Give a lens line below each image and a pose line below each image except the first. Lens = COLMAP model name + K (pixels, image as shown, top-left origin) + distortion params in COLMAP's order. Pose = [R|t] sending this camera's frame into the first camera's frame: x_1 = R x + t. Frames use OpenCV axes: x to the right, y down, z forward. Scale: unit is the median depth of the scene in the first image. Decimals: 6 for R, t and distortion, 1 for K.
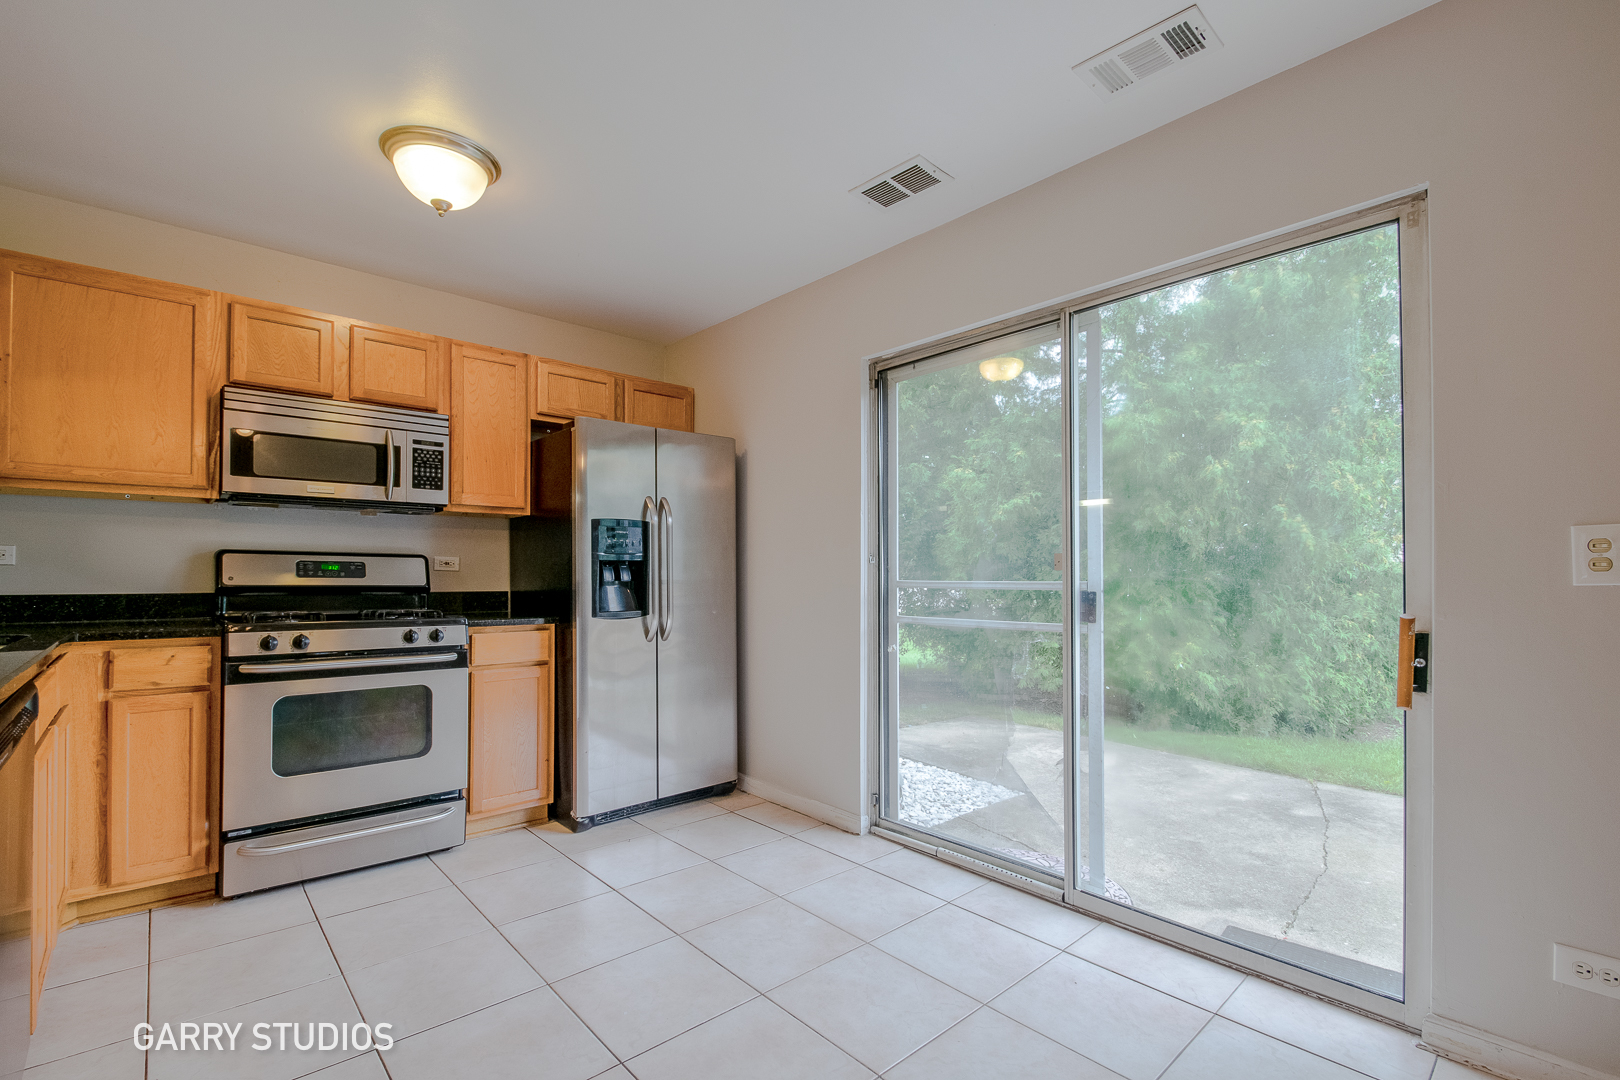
lens RADIAL K [[708.6, 0, 776.4], [0, 708.6, 570.9], [0, 0, 1]] dist [0.000132, -0.000372]
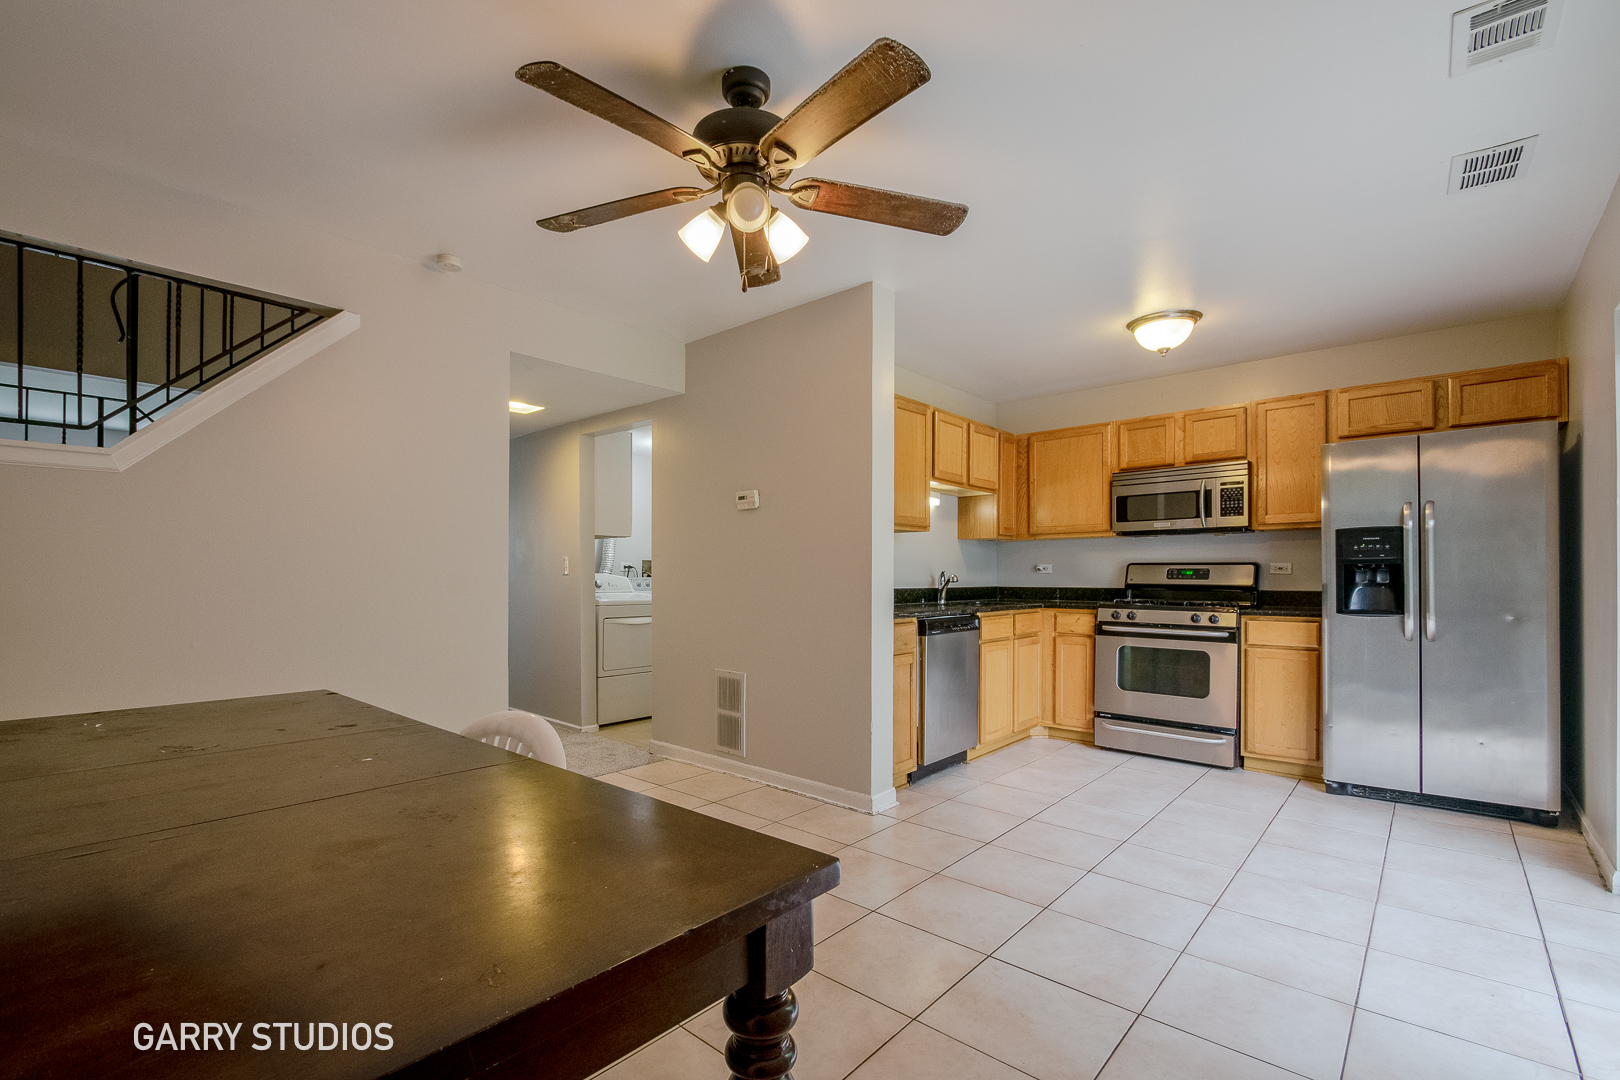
lens RADIAL K [[716.4, 0, 760.9], [0, 716.4, 592.8], [0, 0, 1]] dist [0.010814, -0.010981]
pose [[0.086724, 0.019559, -0.996040, 0.848406], [0.008259, 0.999759, 0.020351, -0.000290], [0.996198, -0.009991, 0.086542, -0.053768]]
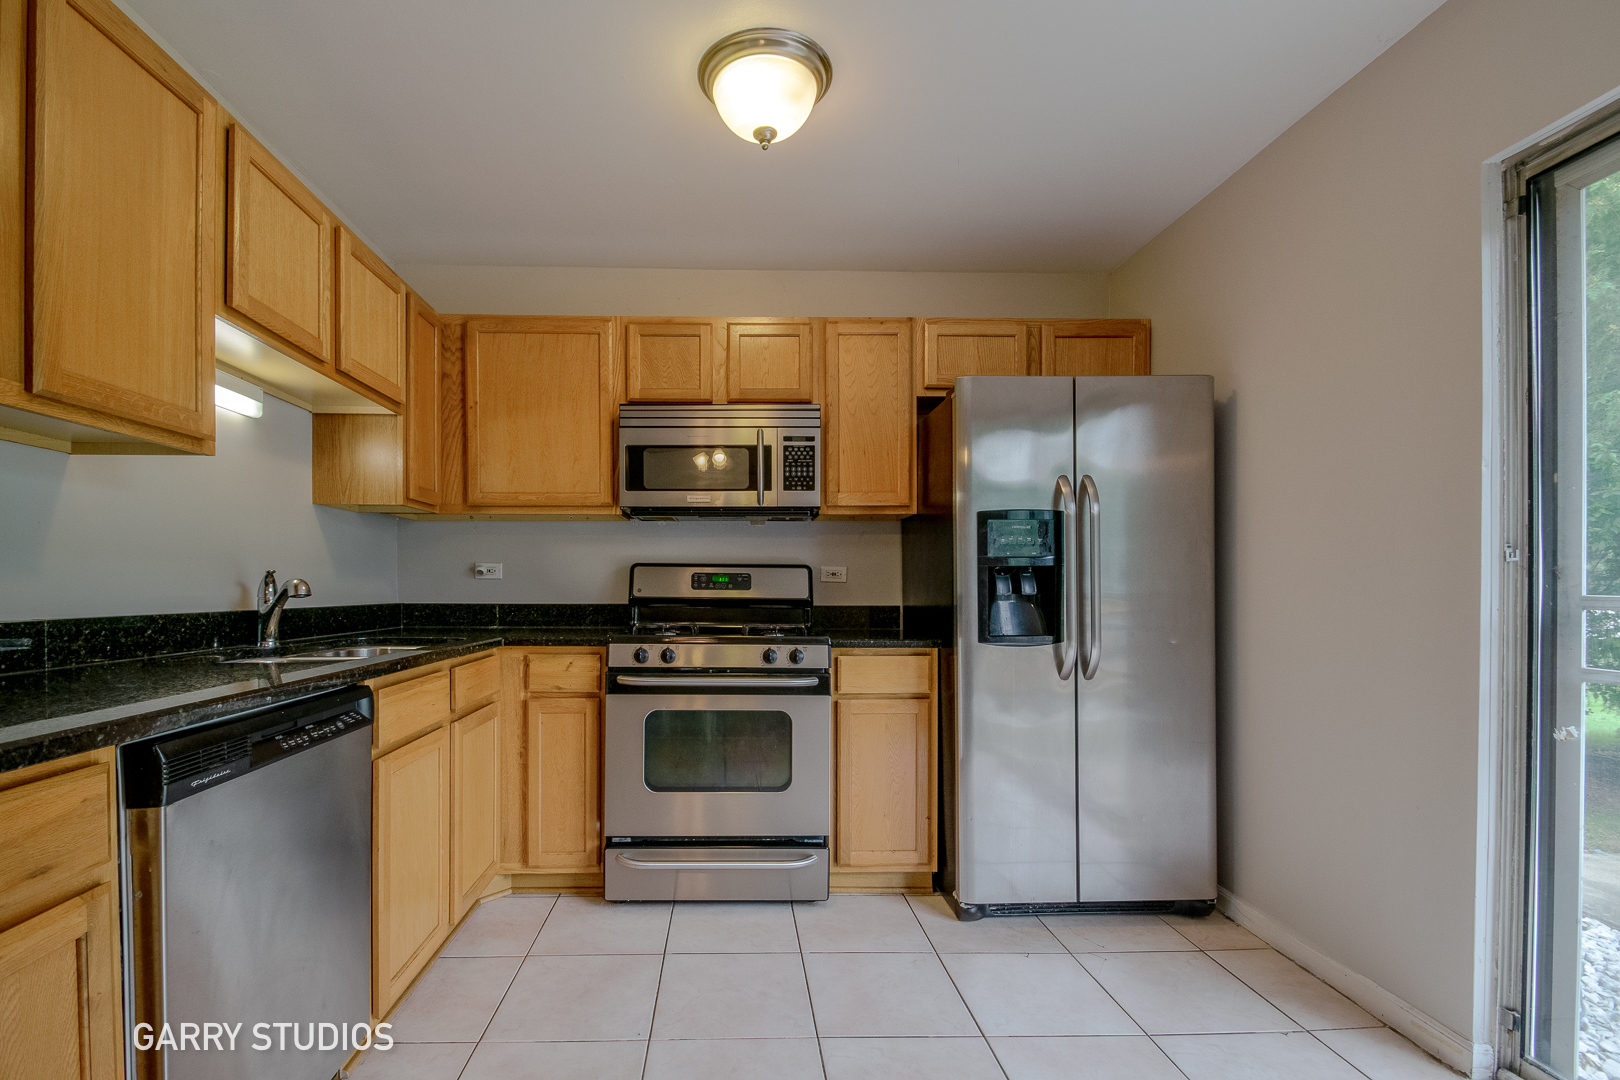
lens RADIAL K [[716.4, 0, 760.9], [0, 716.4, 592.8], [0, 0, 1]] dist [0.010814, -0.010981]
pose [[0.780825, 0.003472, -0.624740, 0.035036], [0.004689, 0.999924, 0.011418, 0.002963], [0.624732, -0.011845, 0.780749, 0.263559]]
